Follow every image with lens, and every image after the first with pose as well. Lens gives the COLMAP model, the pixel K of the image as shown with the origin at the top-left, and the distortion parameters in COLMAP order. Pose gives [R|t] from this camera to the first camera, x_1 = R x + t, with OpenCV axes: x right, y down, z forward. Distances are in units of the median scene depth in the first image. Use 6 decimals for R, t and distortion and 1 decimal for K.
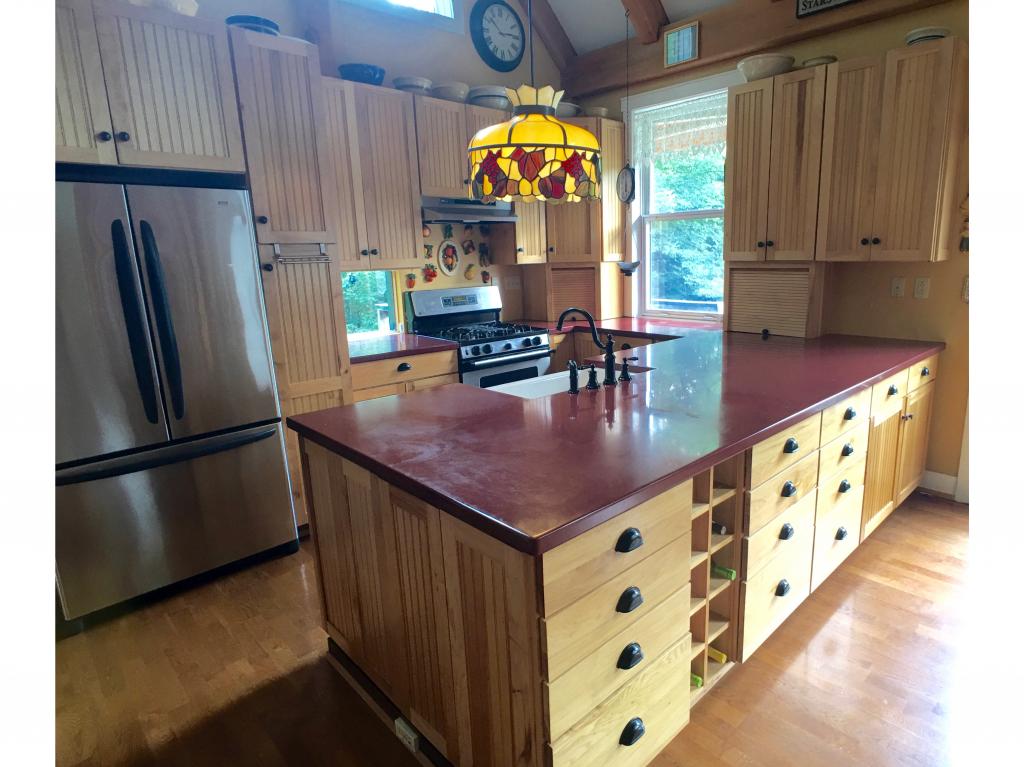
lens RADIAL K [[582.5, 0, 575.7], [0, 582.5, 372.1], [0, 0, 1]] dist [-0.002695, 0.000870]
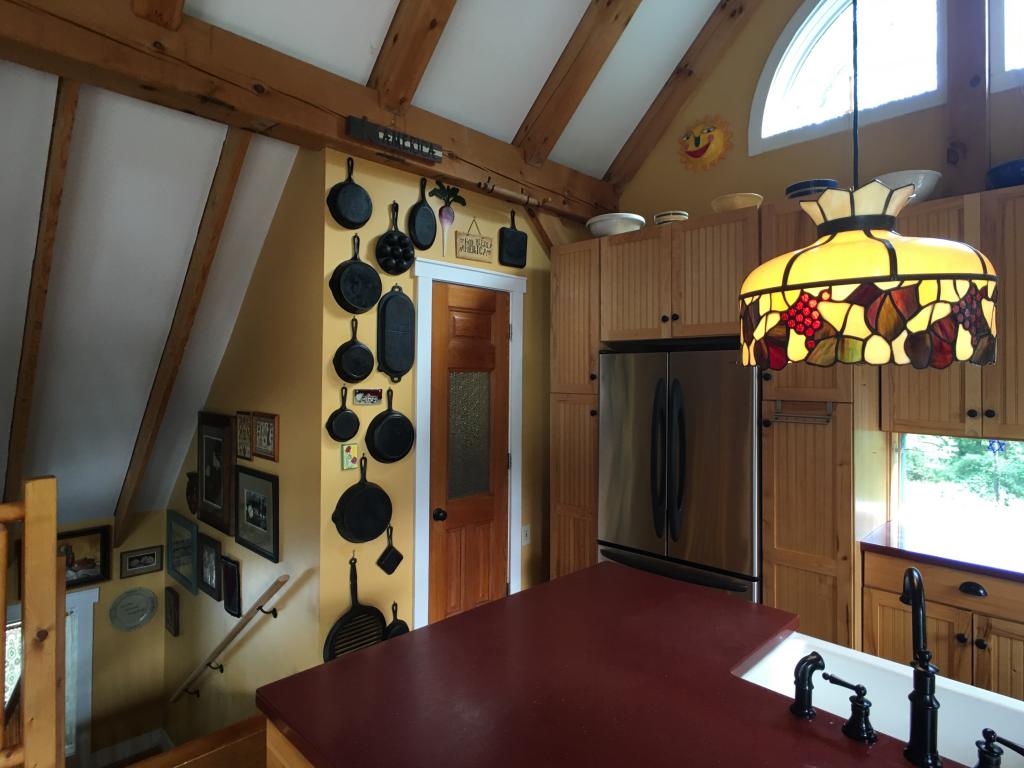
lens RADIAL K [[575.3, 0, 515.9], [0, 575.3, 366.0], [0, 0, 1]] dist [-0.005006, 0.000912]
pose [[-0.003748, 0.005291, -0.999979, 0.318692], [-0.210035, 0.977676, 0.005960, -0.135335], [0.977687, 0.210053, -0.002553, 0.399465]]
